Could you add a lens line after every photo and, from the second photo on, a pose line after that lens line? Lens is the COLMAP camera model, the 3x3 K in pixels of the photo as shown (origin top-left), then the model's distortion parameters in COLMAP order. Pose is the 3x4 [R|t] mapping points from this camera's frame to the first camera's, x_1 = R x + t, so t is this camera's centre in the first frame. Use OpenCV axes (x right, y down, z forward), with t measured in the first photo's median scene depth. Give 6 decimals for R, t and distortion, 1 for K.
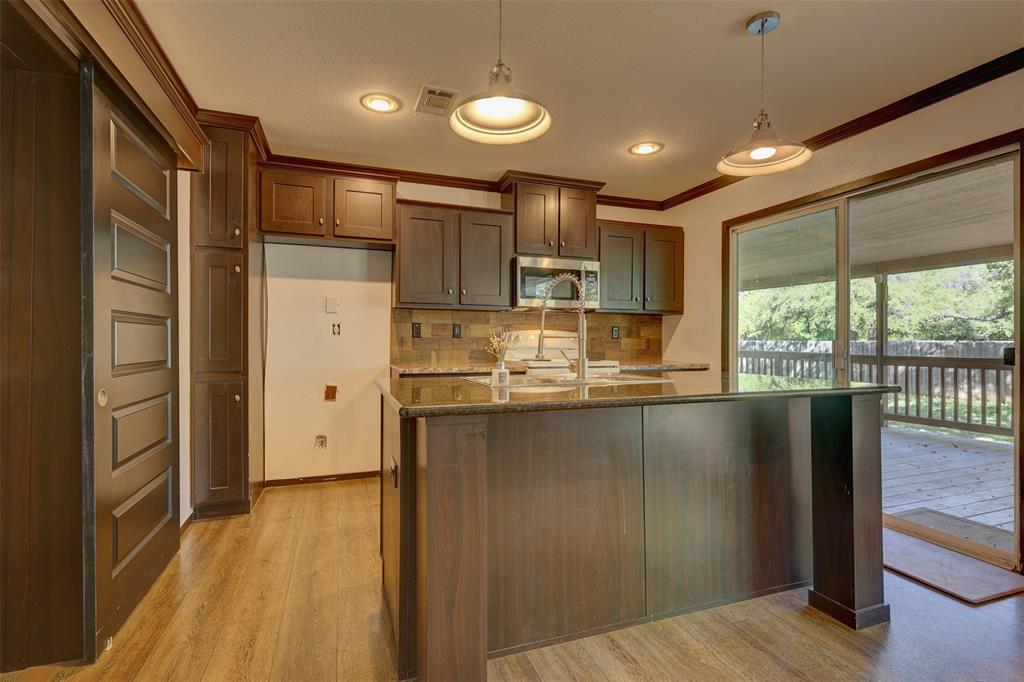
lens RADIAL K [[482.4, 0, 516.2], [0, 482.4, 339.1], [0, 0, 1]] dist [0.003422, -0.000434]
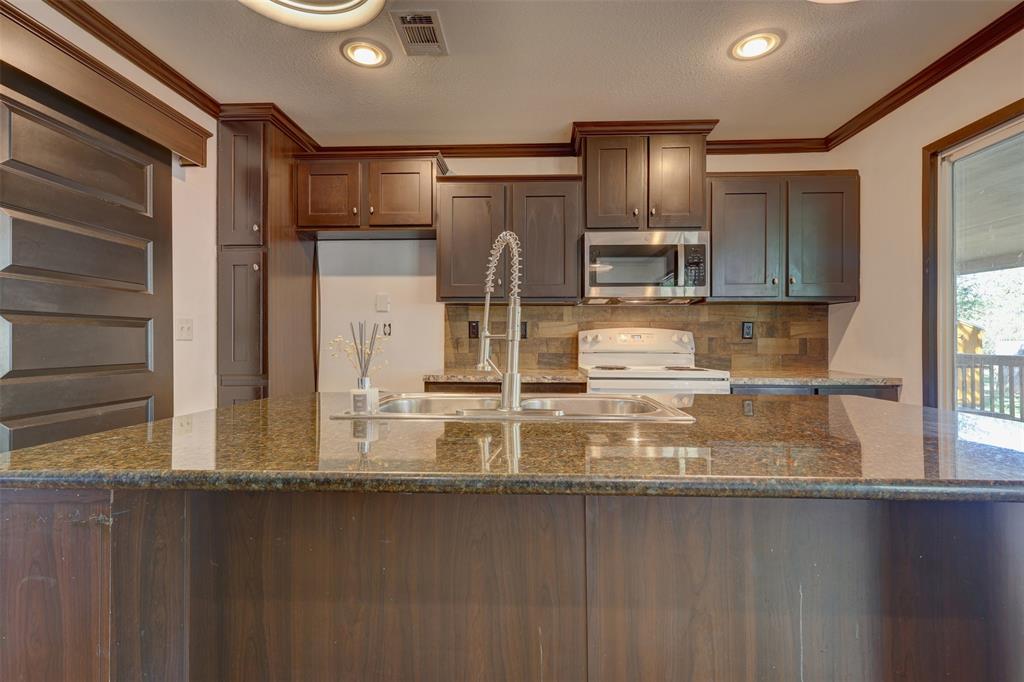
lens RADIAL K [[482.4, 0, 511.9], [0, 482.4, 337.4], [0, 0, 1]] dist [0.003422, -0.000434]
pose [[0.921762, -0.004730, -0.387727, 0.182871], [0.003282, 0.999985, -0.004397, -0.000907], [0.387742, 0.002780, 0.921764, 0.232212]]
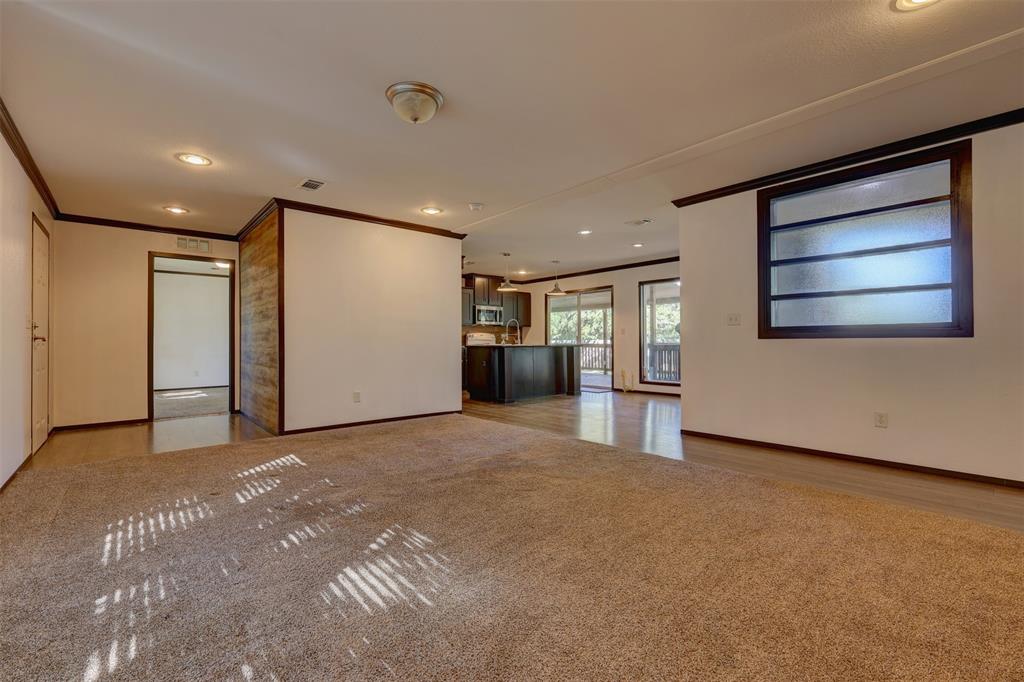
lens RADIAL K [[442.7, 0, 518.7], [0, 442.7, 339.8], [0, 0, 1]] dist [-0.001061, -0.000059]
pose [[0.932419, -0.002700, 0.361368, -0.630989], [0.003471, 0.999993, -0.001484, 0.024280], [-0.361362, 0.002638, 0.932422, -1.309294]]
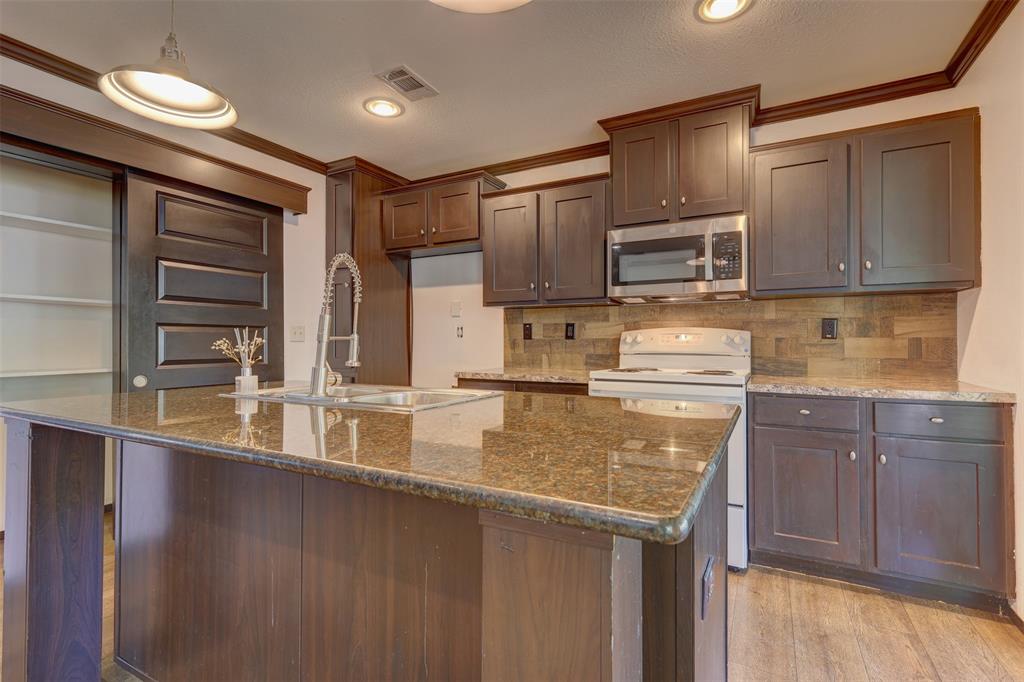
lens RADIAL K [[482.4, 0, 510.0], [0, 482.4, 337.8], [0, 0, 1]] dist [0.003422, -0.000434]
pose [[0.656776, -0.009670, -0.754024, 0.445815], [0.005546, 0.999953, -0.007994, 0.000563], [0.754066, 0.001068, 0.656798, 0.368459]]
